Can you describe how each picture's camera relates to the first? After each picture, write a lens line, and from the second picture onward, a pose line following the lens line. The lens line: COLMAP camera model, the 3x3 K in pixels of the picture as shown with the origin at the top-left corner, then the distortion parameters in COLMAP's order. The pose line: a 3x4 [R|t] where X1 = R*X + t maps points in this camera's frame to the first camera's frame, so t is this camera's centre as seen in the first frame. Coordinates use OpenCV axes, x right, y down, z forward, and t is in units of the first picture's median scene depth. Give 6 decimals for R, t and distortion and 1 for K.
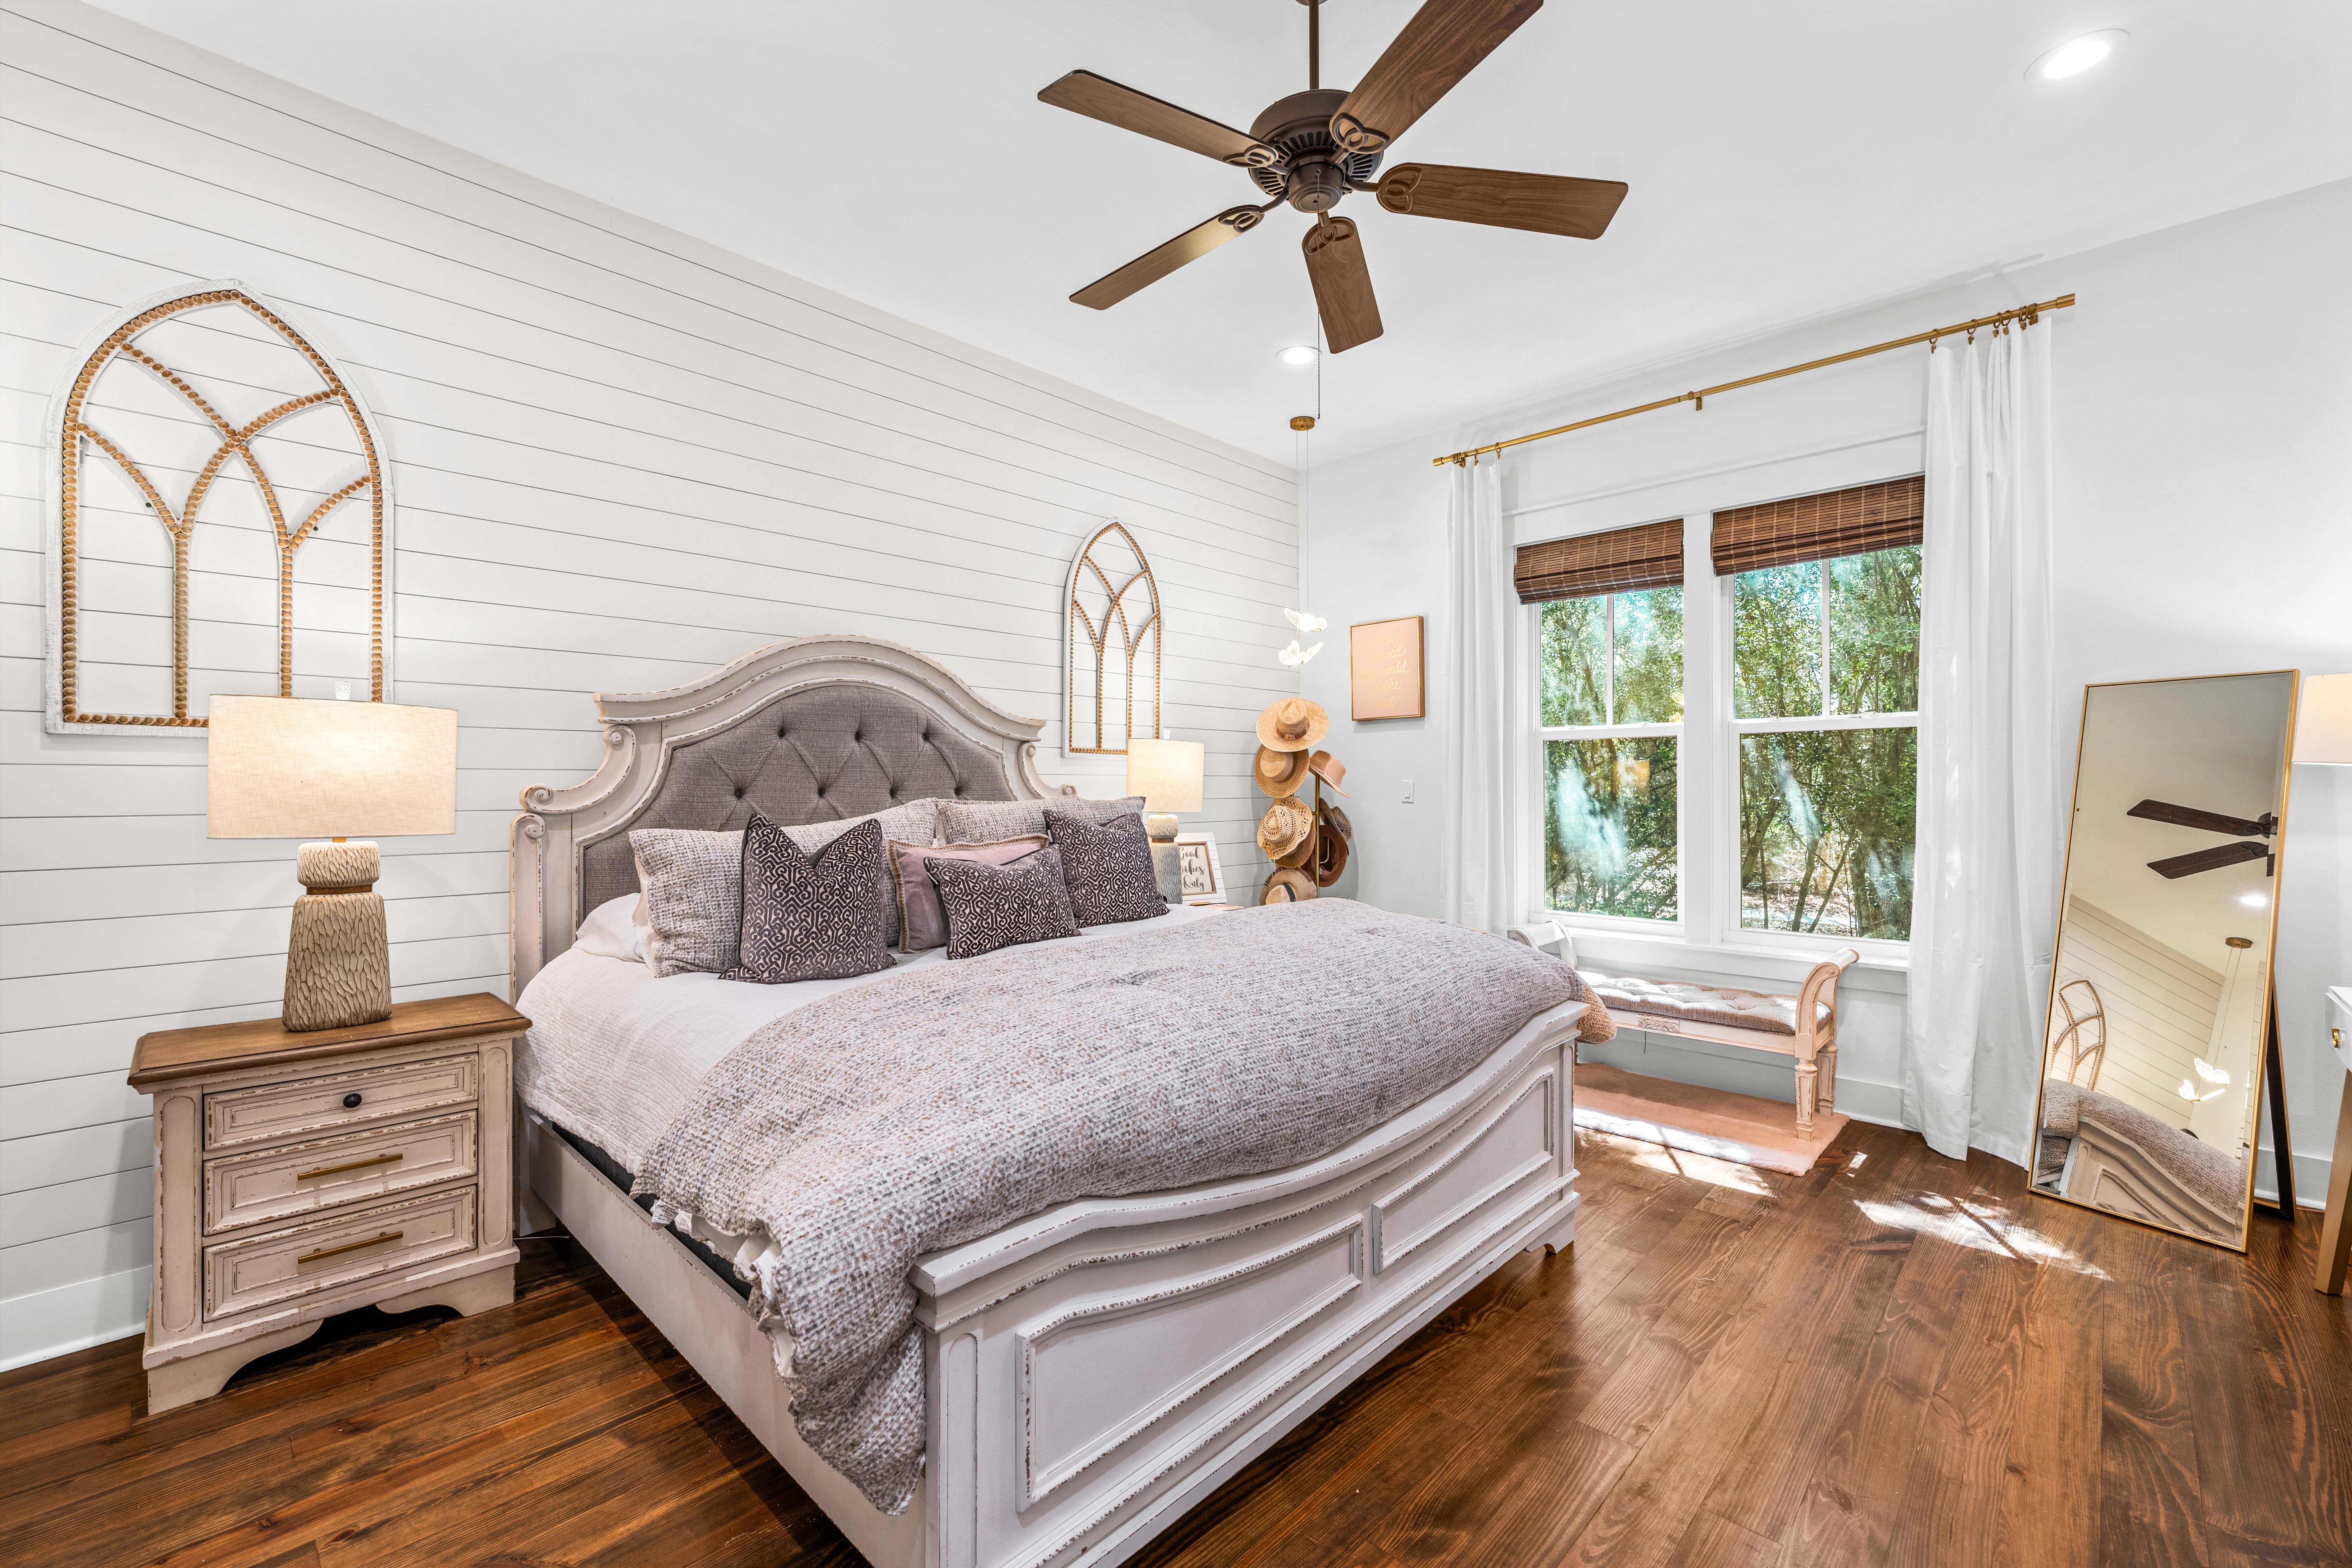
lens RADIAL K [[979.5, 0, 1176.0], [0, 979.5, 784.0], [0, 0, 1]] dist [-0.001387, 0.000109]
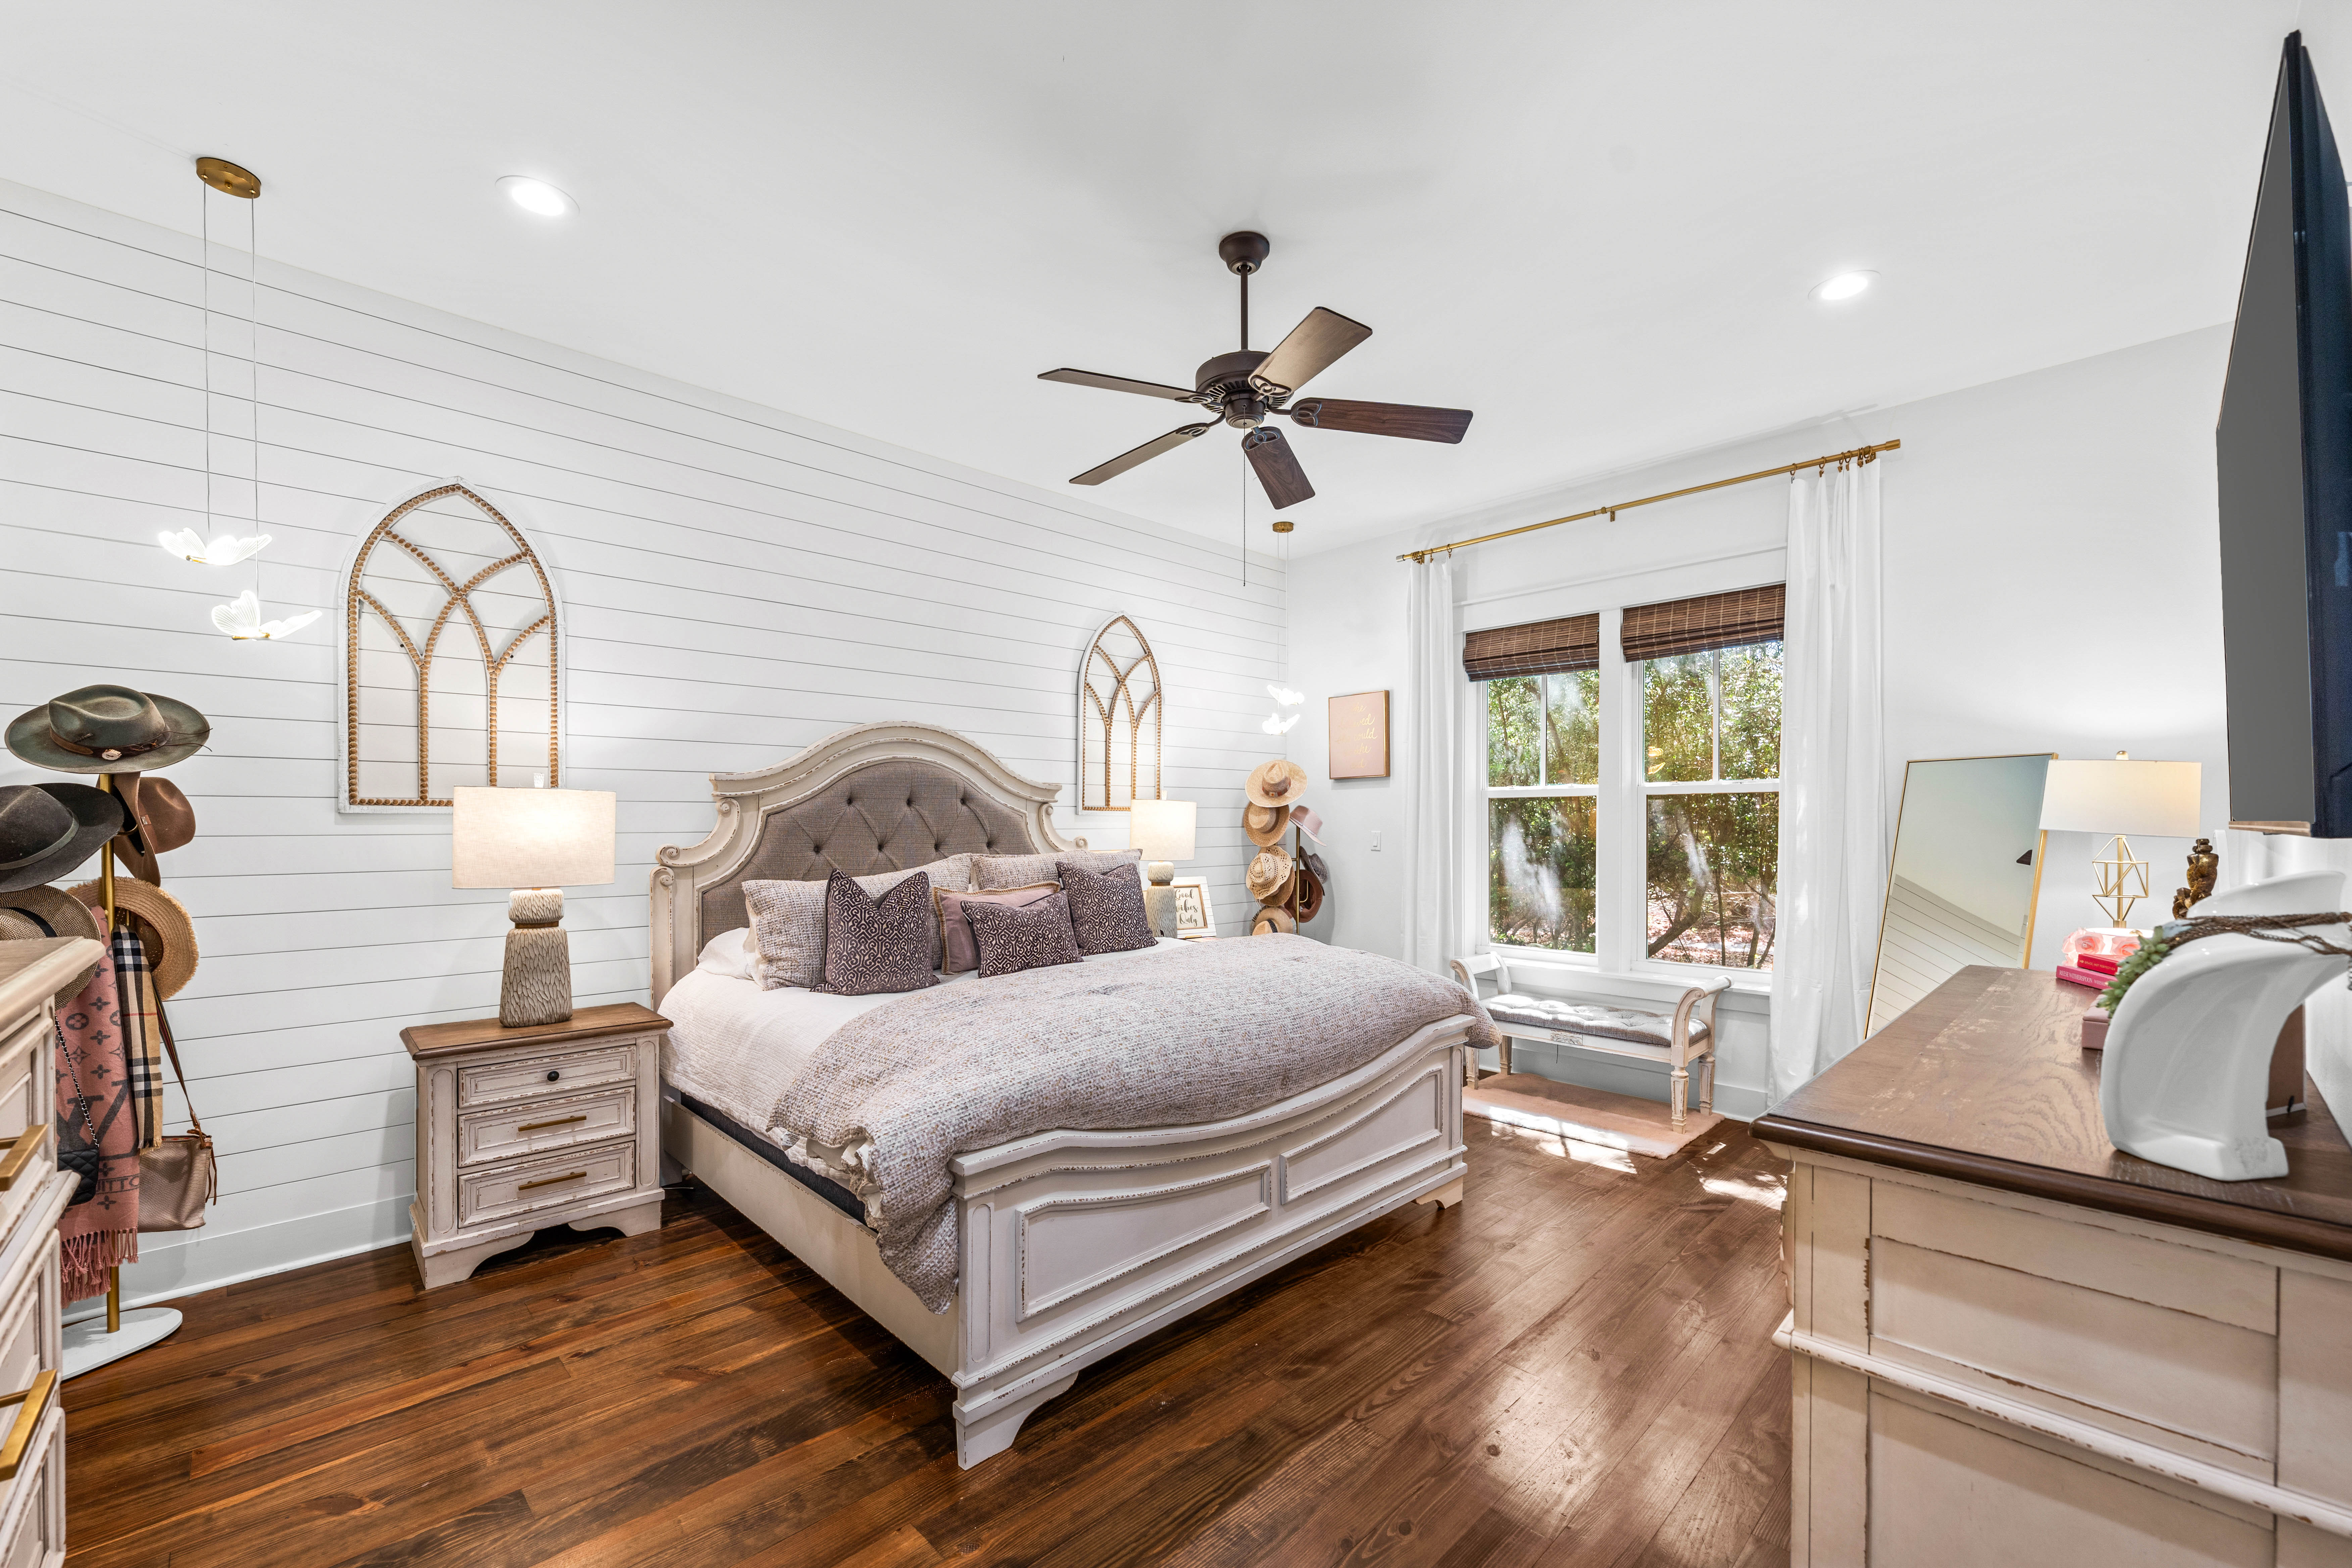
lens RADIAL K [[948.2, 0, 1180.2], [0, 948.2, 821.5], [0, 0, 1]] dist [-0.000042, -0.000085]
pose [[0.999597, 0.000553, -0.028372, 0.072535], [-0.000502, 0.999998, 0.001812, -0.034337], [0.028373, -0.001797, 0.999596, -0.260936]]
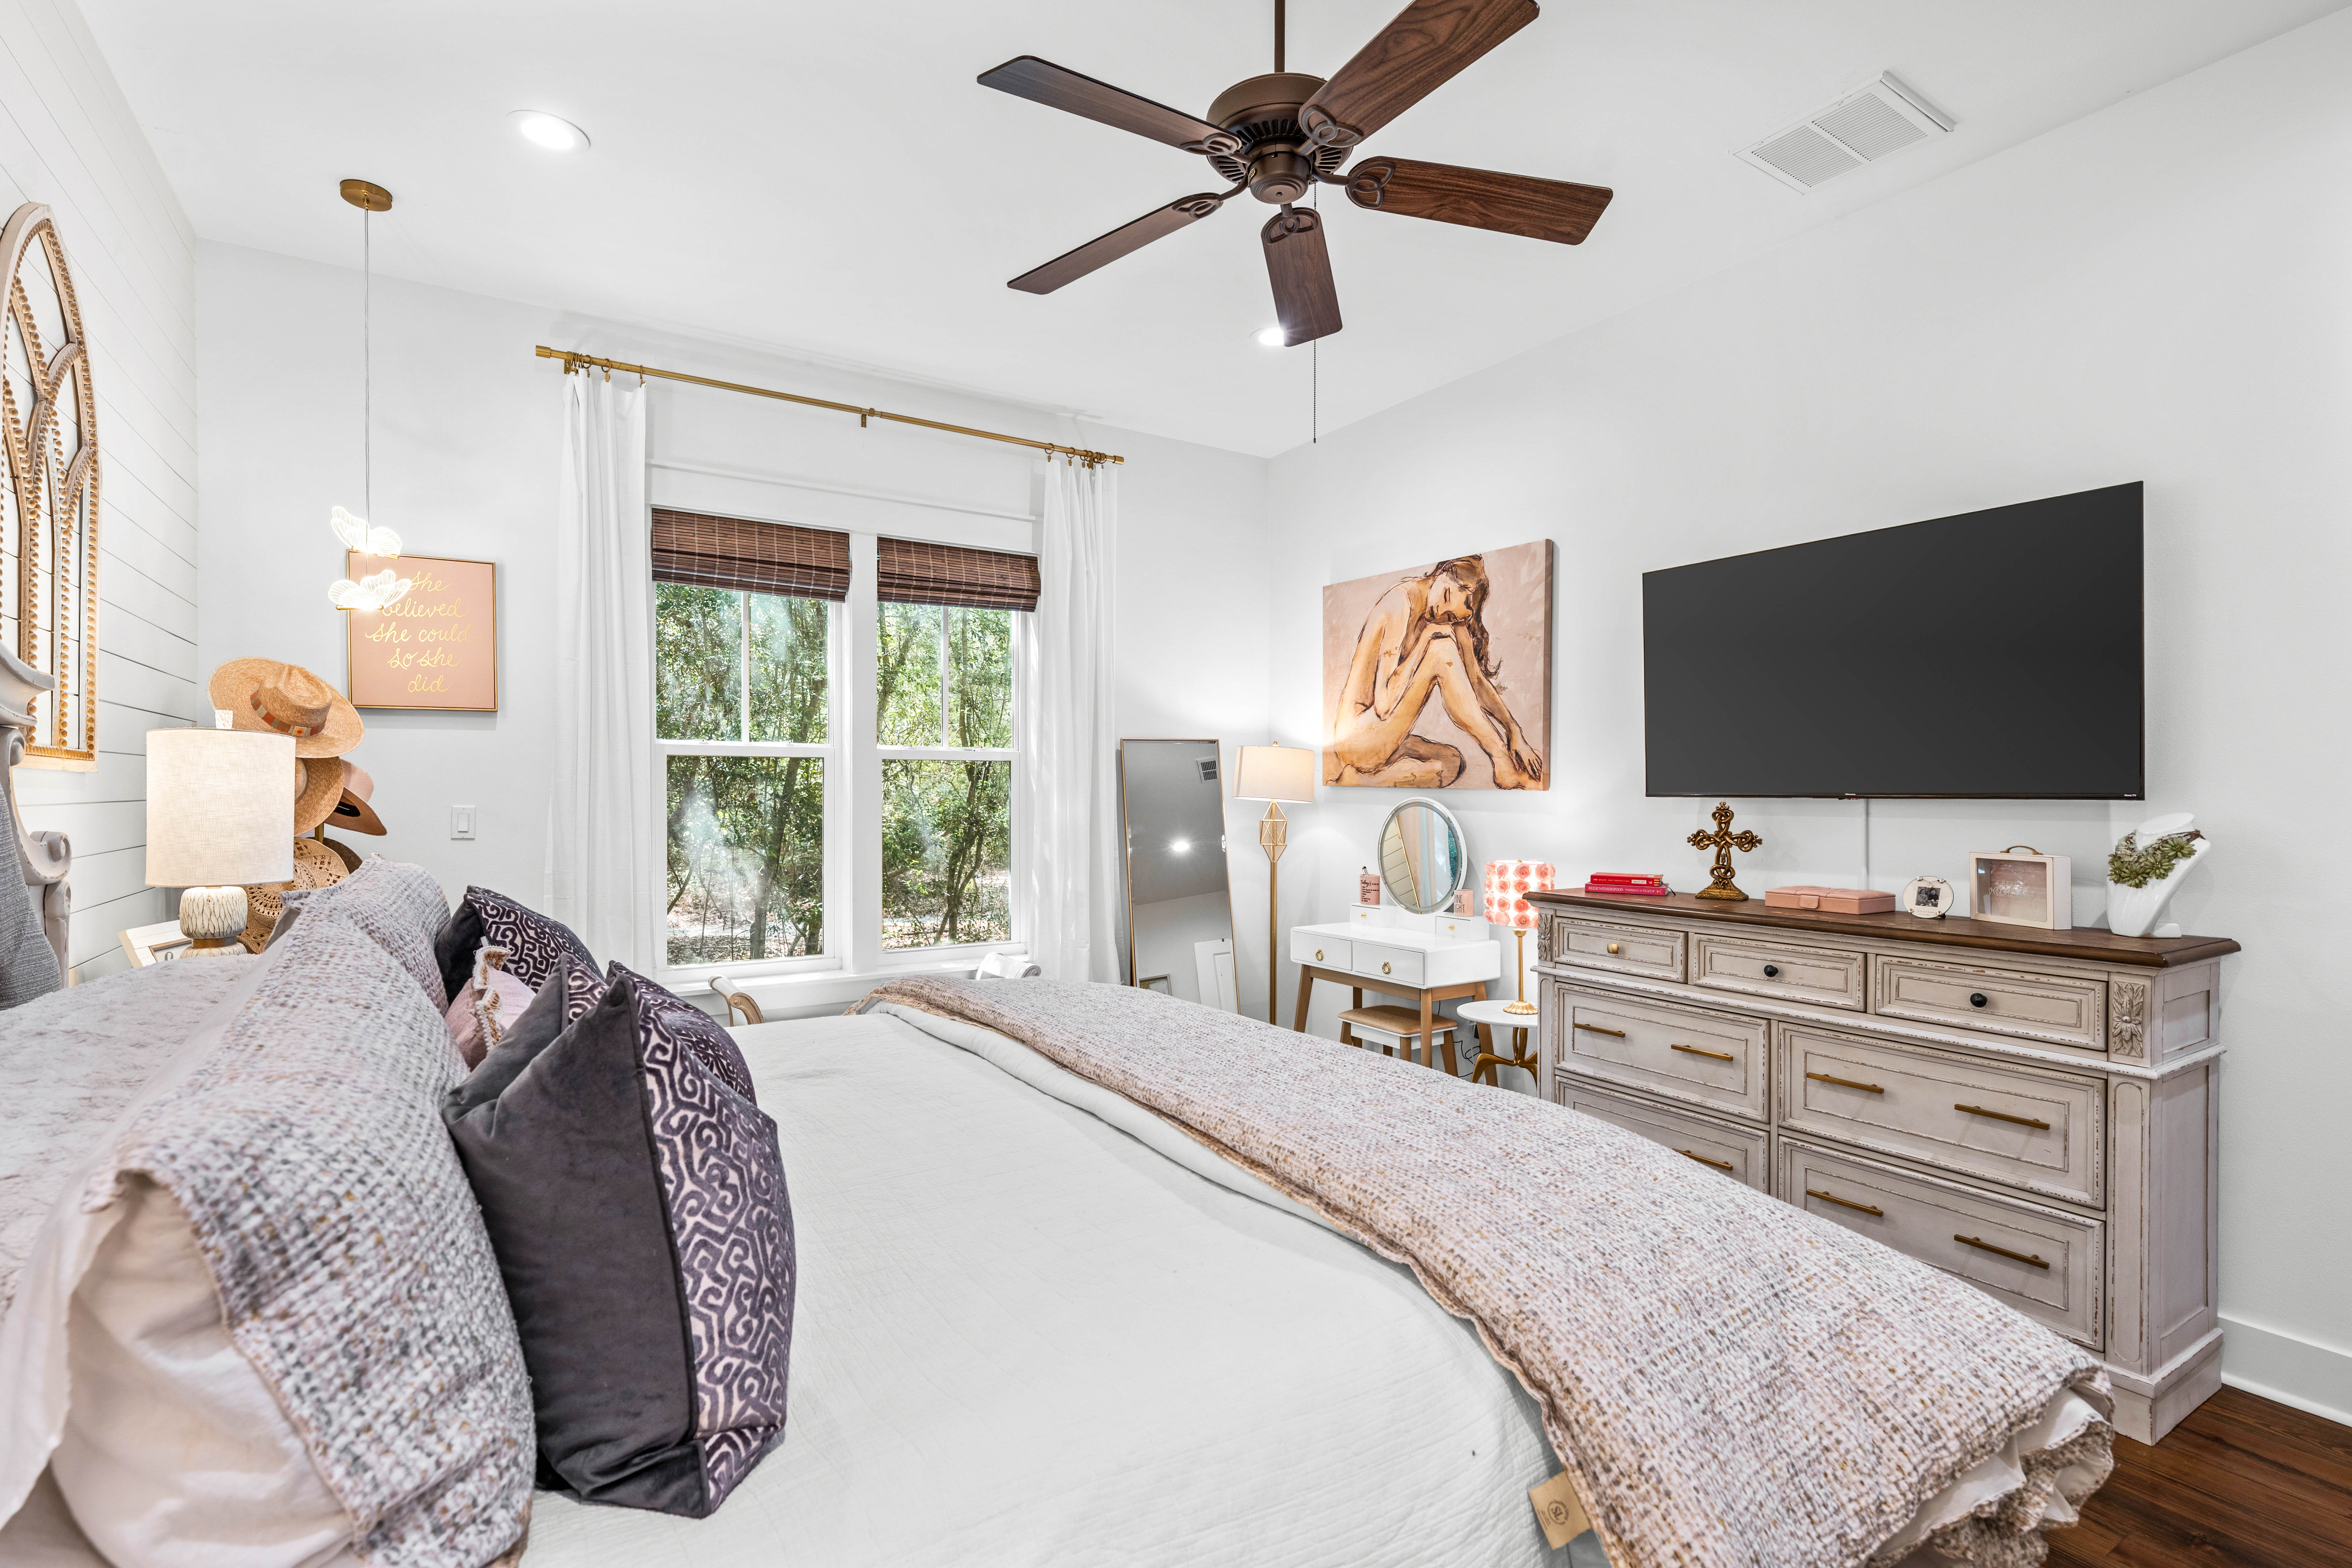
lens RADIAL K [[1081.9, 0, 1176.0], [0, 1081.9, 784.0], [0, 0, 1]] dist [-0.000223, -0.000010]
pose [[0.236213, 0.019032, 0.971515, -0.693198], [0.001913, 0.999797, -0.020051, -0.008495], [-0.971699, 0.006595, 0.236129, 0.719758]]
